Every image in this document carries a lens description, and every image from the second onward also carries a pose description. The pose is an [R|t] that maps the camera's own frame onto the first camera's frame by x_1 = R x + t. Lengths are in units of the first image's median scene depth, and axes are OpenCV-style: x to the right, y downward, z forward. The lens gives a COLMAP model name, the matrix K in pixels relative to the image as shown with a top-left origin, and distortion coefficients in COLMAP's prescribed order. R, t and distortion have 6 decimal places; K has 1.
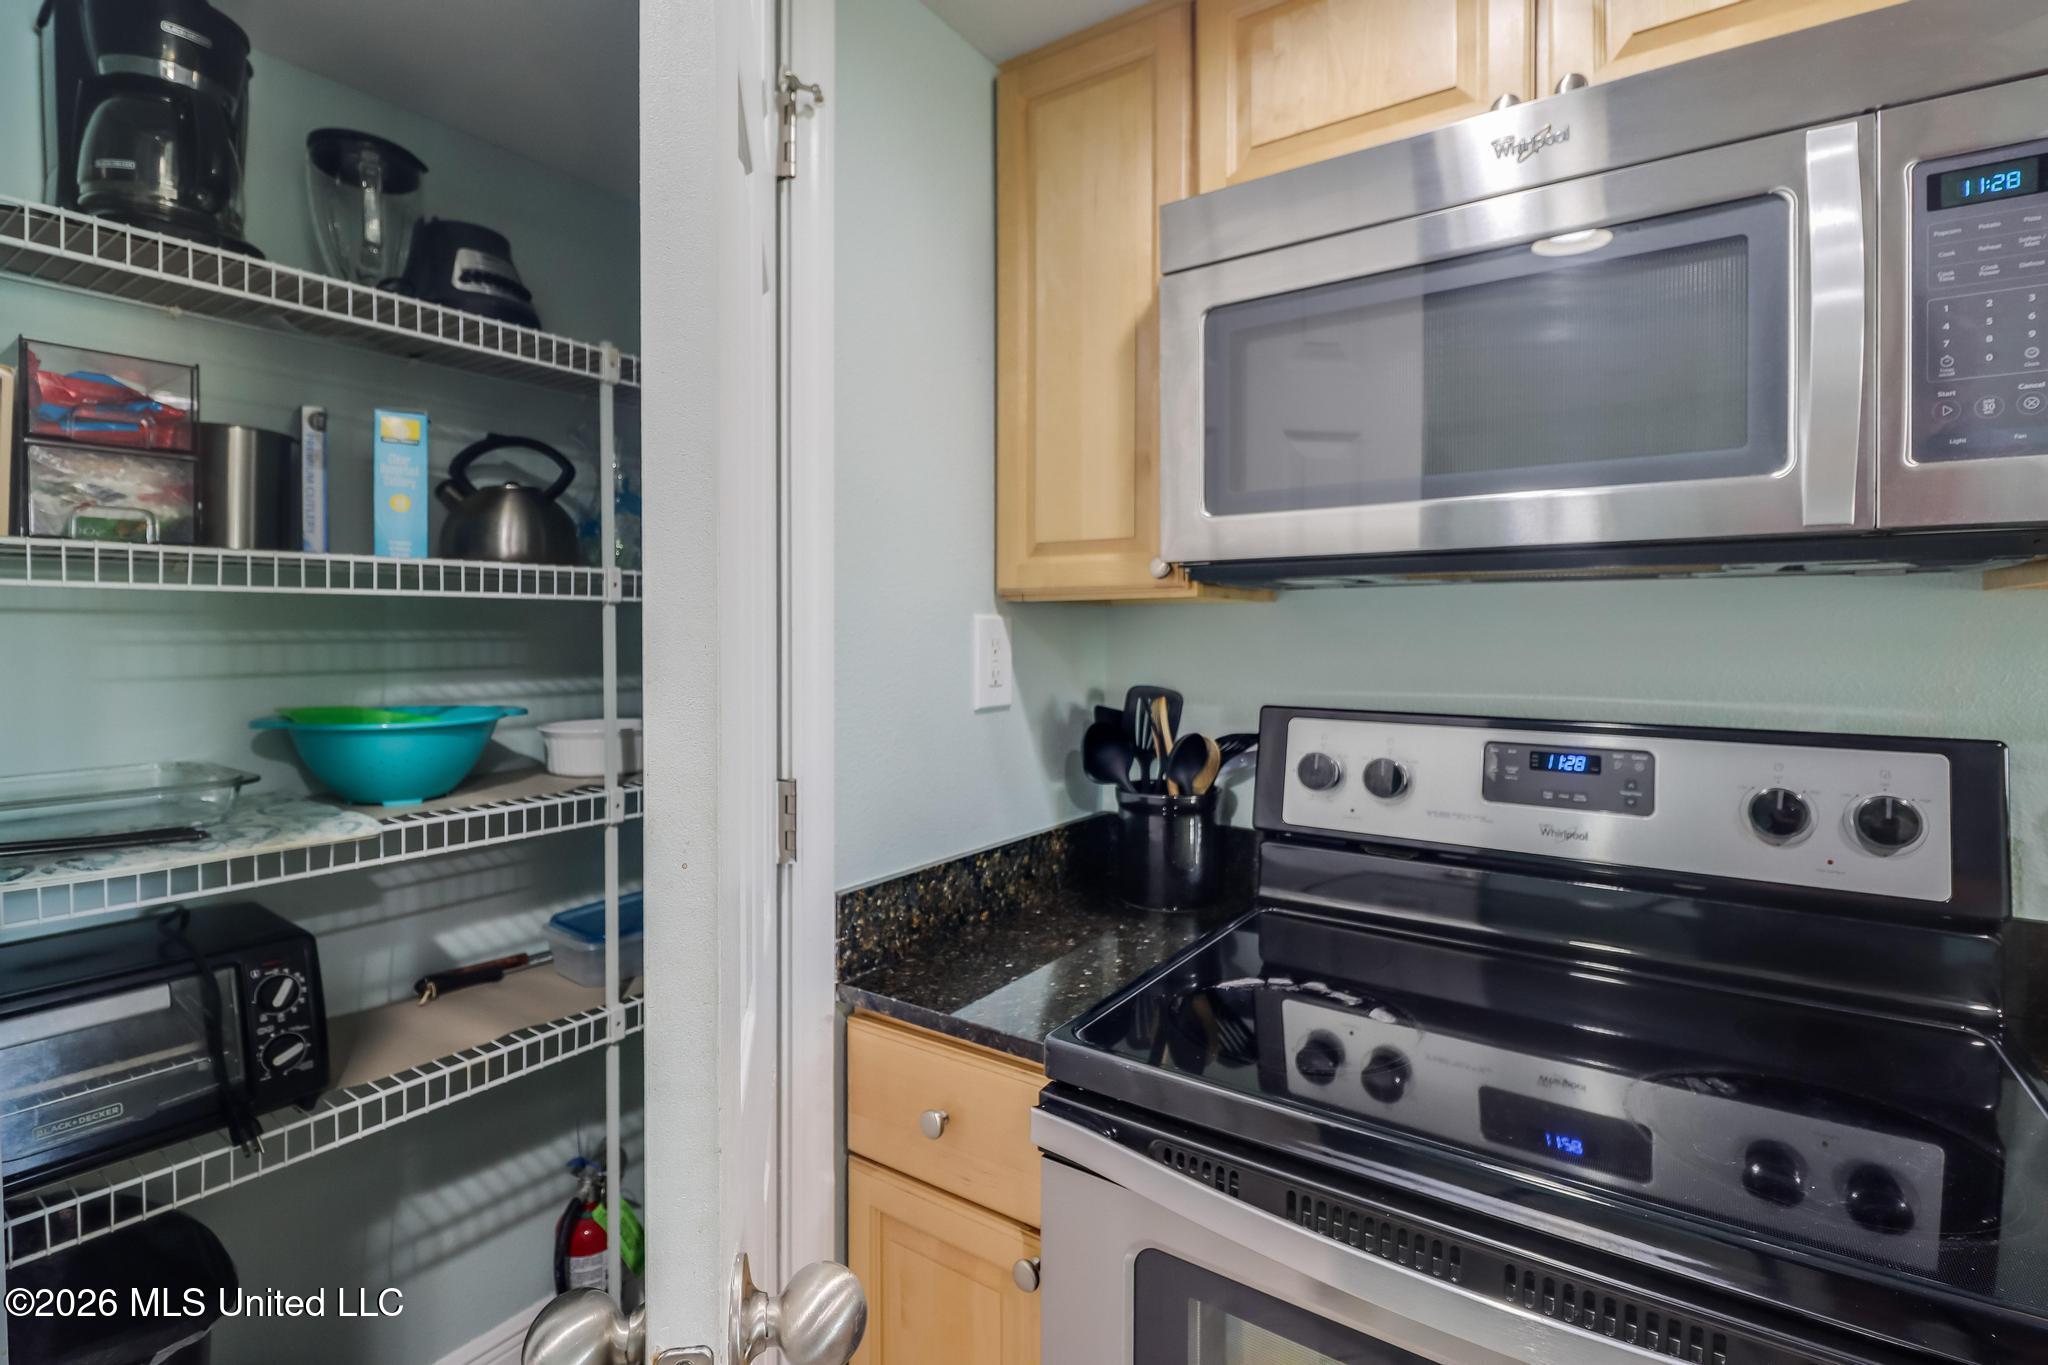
lens RADIAL K [[972.4, 0, 997.9], [0, 972.4, 651.6], [0, 0, 1]] dist [-0.003259, -0.004884]
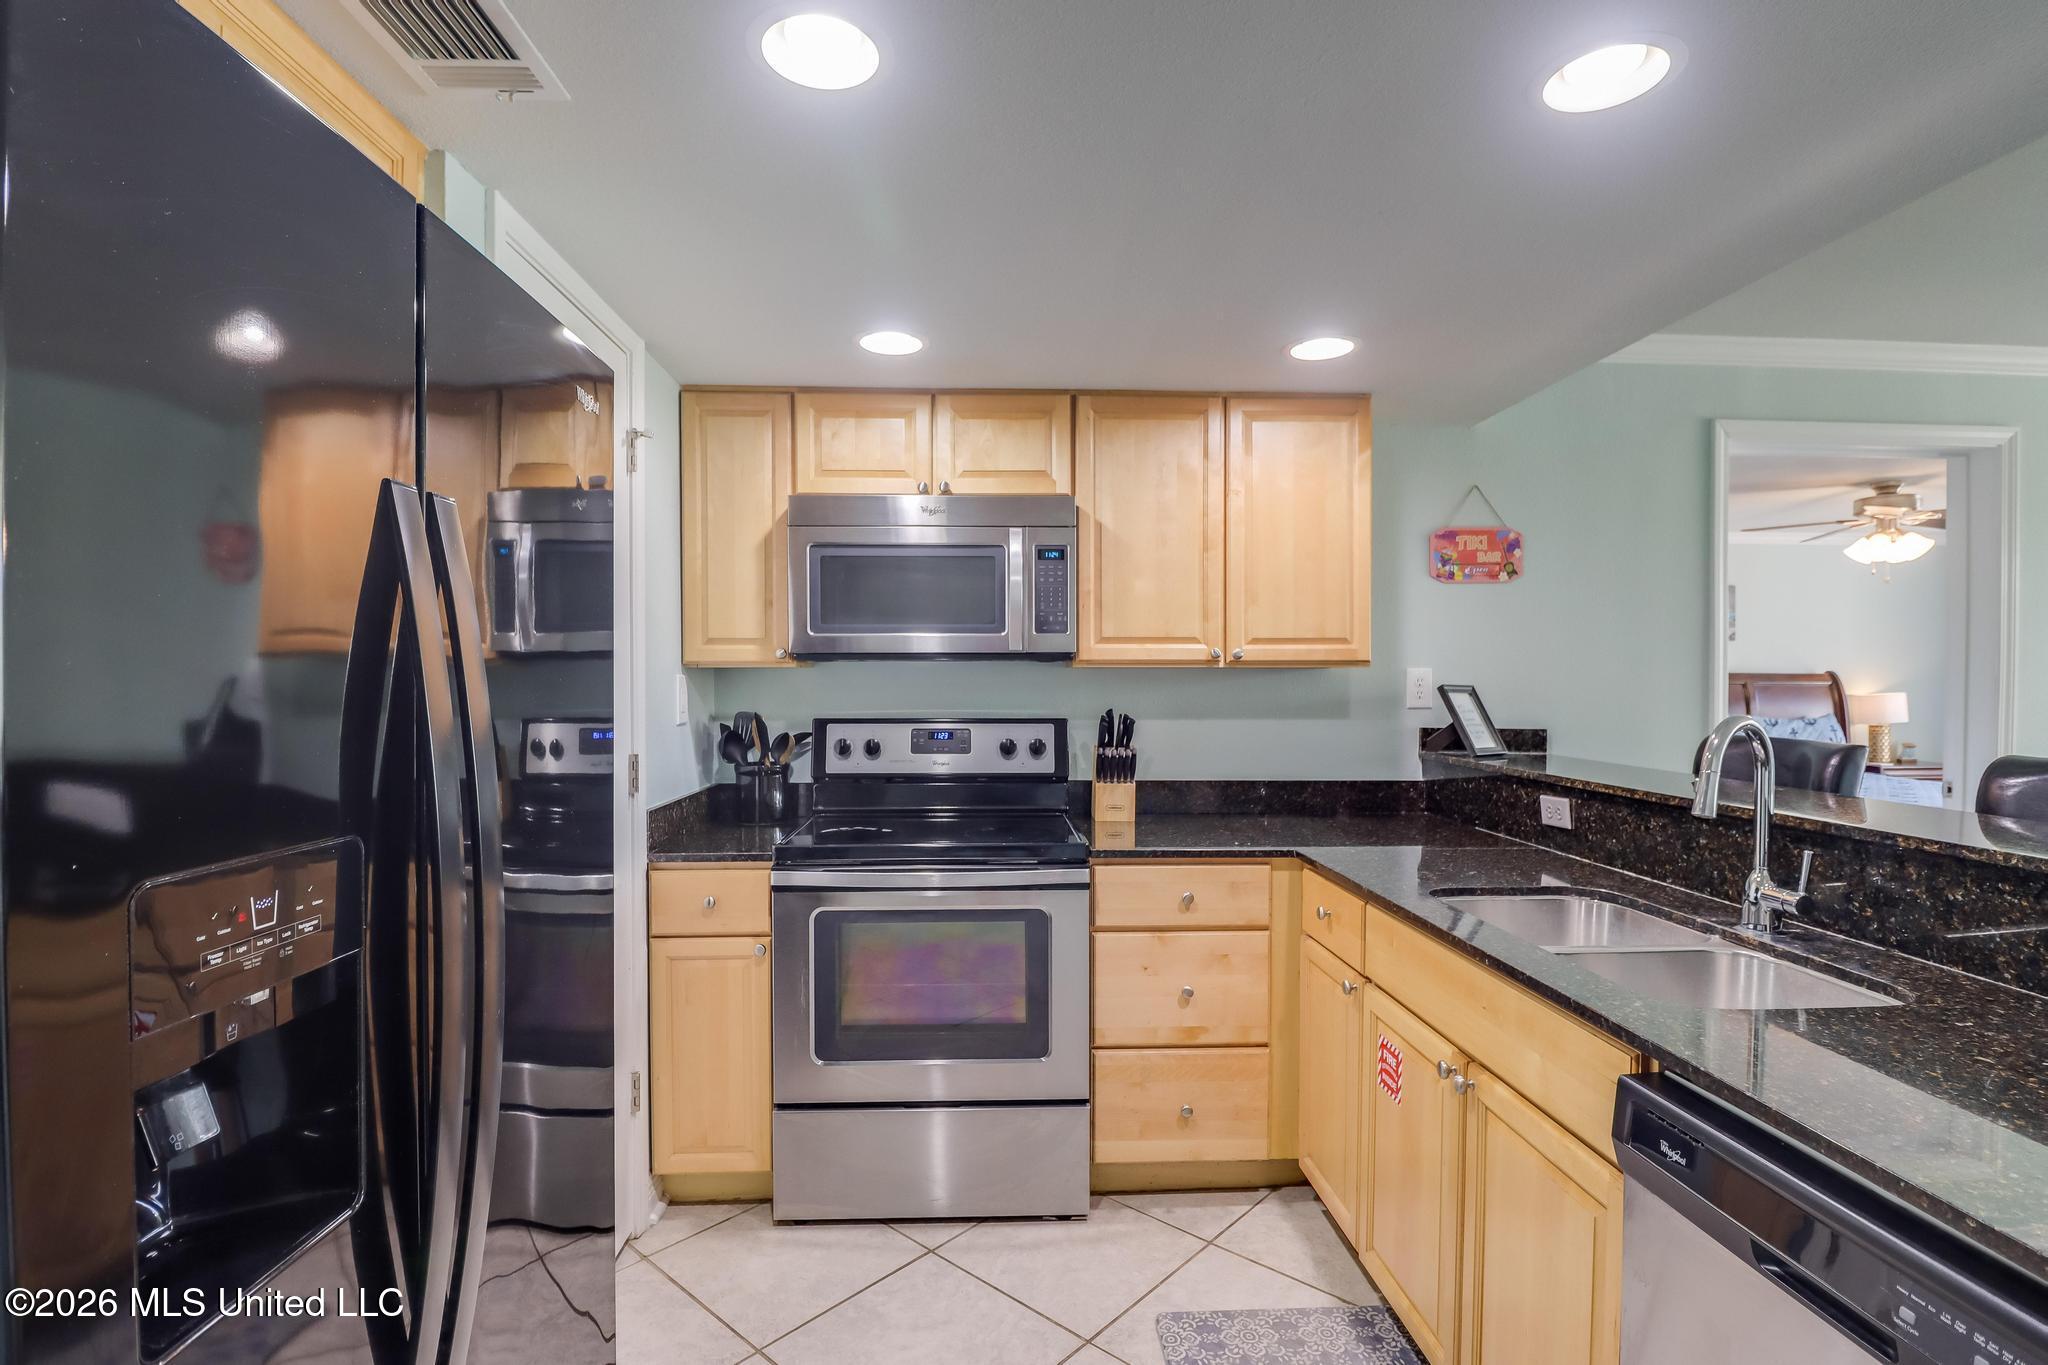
lens RADIAL K [[972.4, 0, 1026.8], [0, 972.4, 689.2], [0, 0, 1]] dist [-0.003259, -0.004884]
pose [[0.789269, -0.008331, 0.613991, -0.757602], [0.012206, 0.999923, -0.002123, 0.003324], [-0.613926, 0.009170, 0.789310, -1.084593]]
